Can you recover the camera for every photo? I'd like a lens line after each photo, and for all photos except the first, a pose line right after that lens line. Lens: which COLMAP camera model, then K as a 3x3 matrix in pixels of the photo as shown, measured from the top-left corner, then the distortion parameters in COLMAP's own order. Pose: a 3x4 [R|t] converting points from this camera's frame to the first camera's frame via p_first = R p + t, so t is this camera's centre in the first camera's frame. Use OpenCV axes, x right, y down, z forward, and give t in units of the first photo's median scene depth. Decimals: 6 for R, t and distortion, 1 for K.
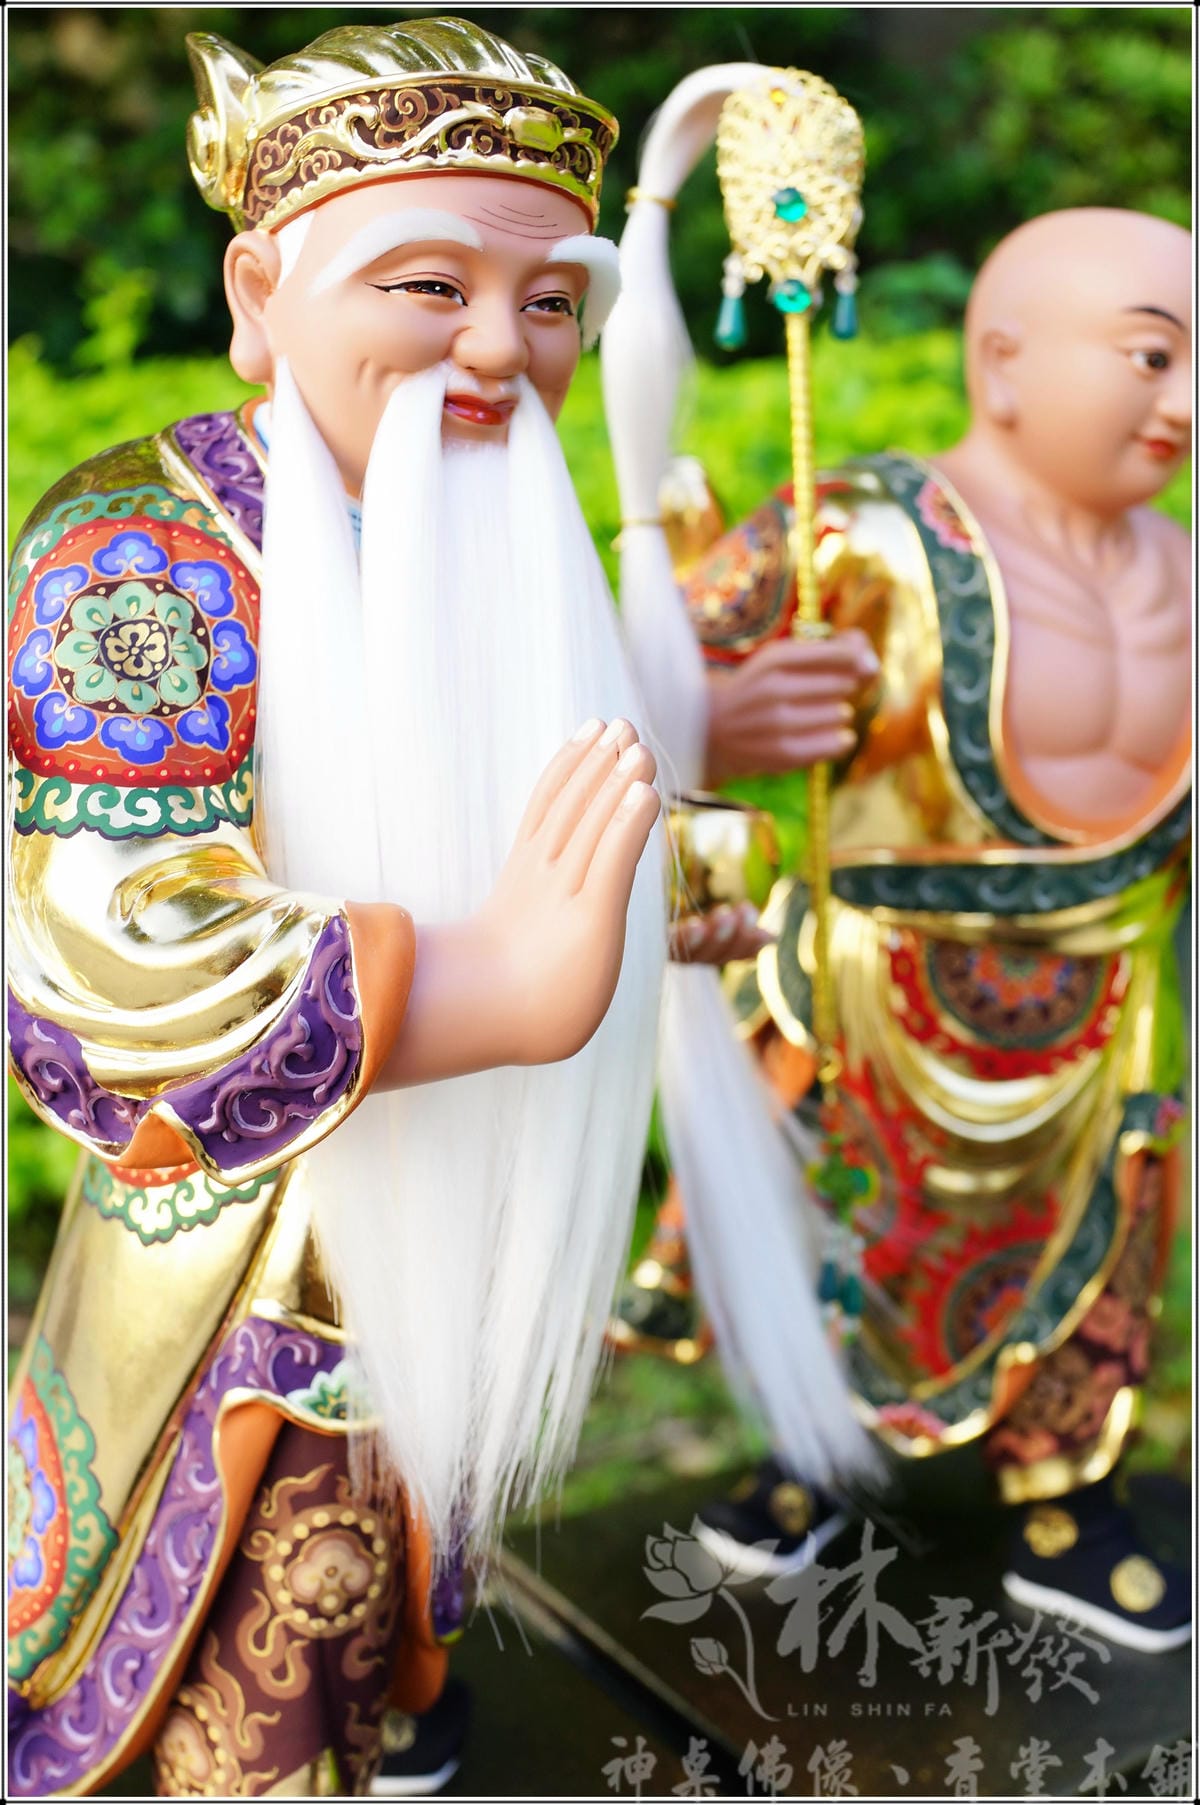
lens RADIAL K [[1850.3, 0, 600.0], [0, 1850.3, 902.5], [0, 0, 1]] dist [0.002491, -0.268620]
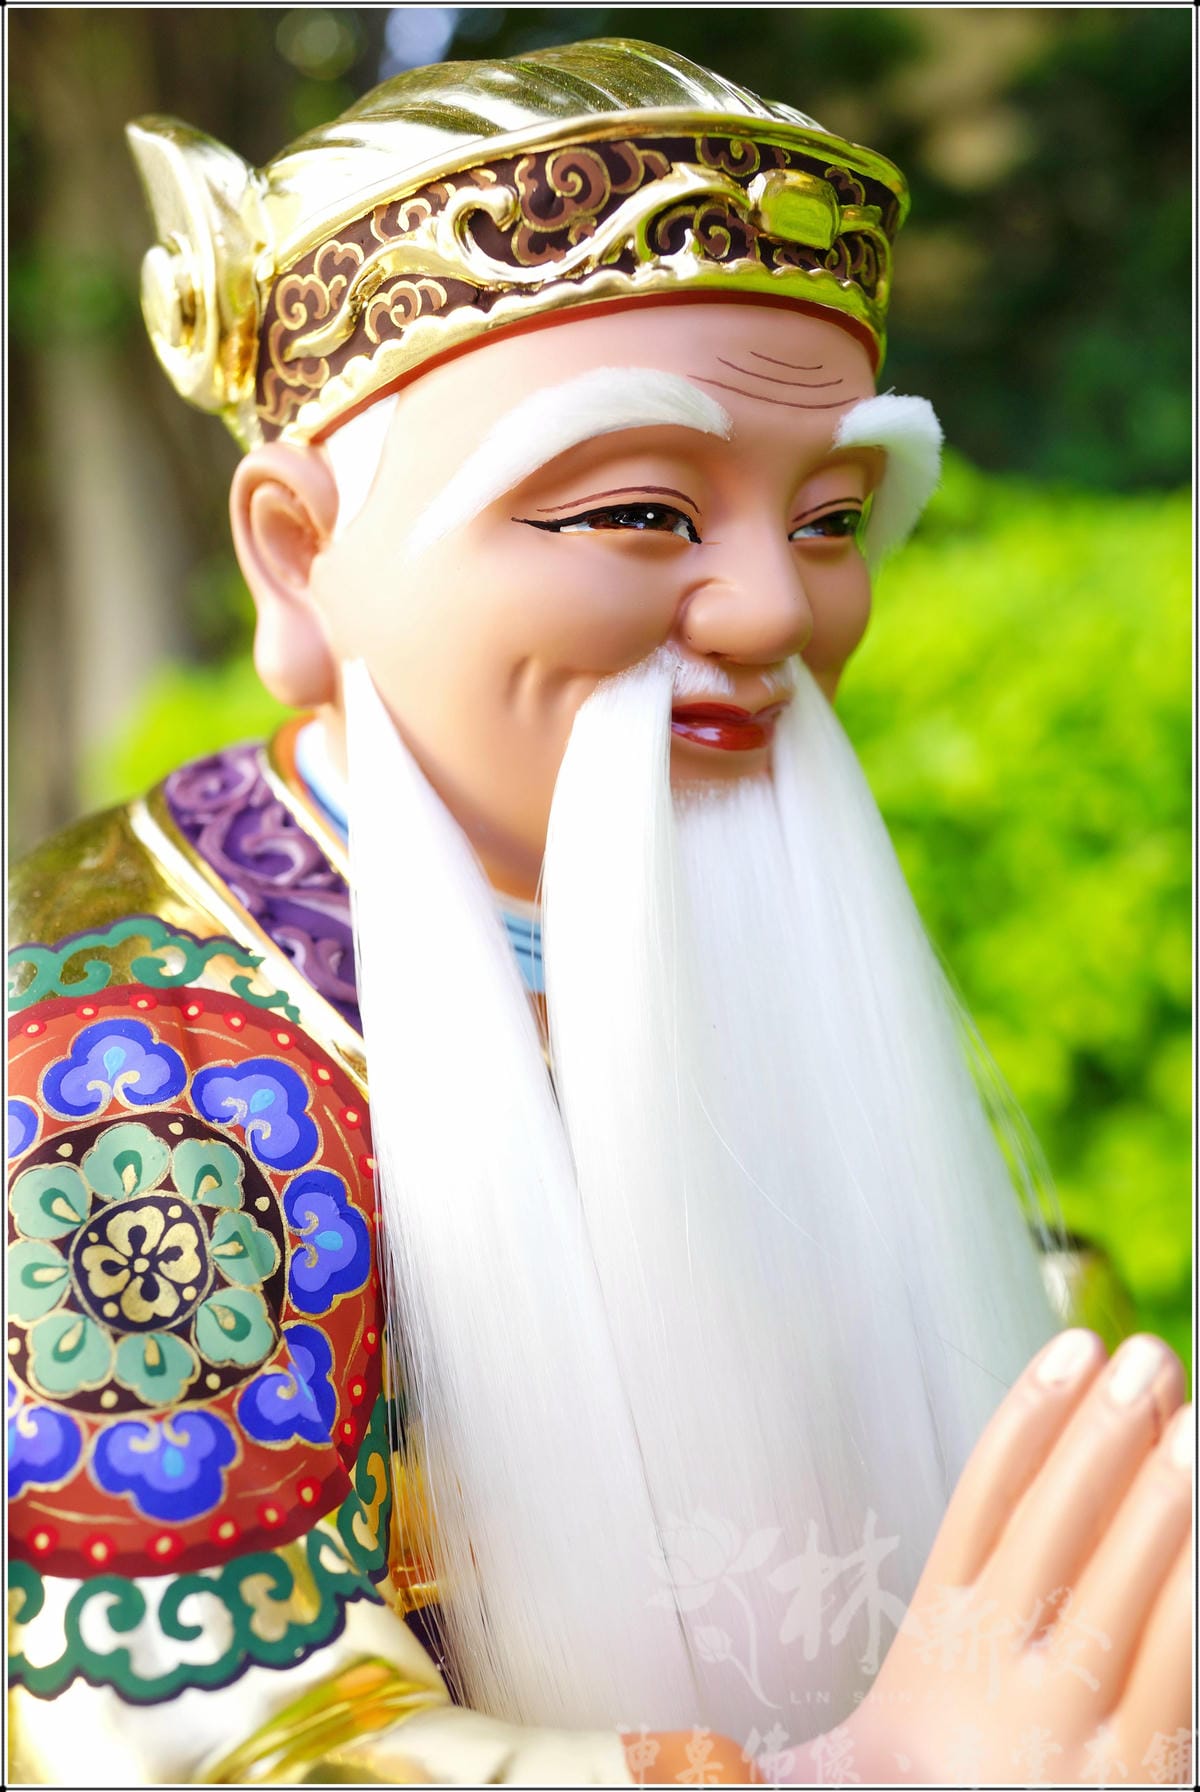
lens RADIAL K [[1843.7, 0, 598.4], [0, 1843.7, 921.9], [0, 0, 1]] dist [0.001390, -0.332356]
pose [[0.994402, -0.102565, 0.025396, -0.127417], [0.104269, 0.991427, -0.078747, -0.175588], [-0.017101, 0.080954, 0.996571, 0.476957]]
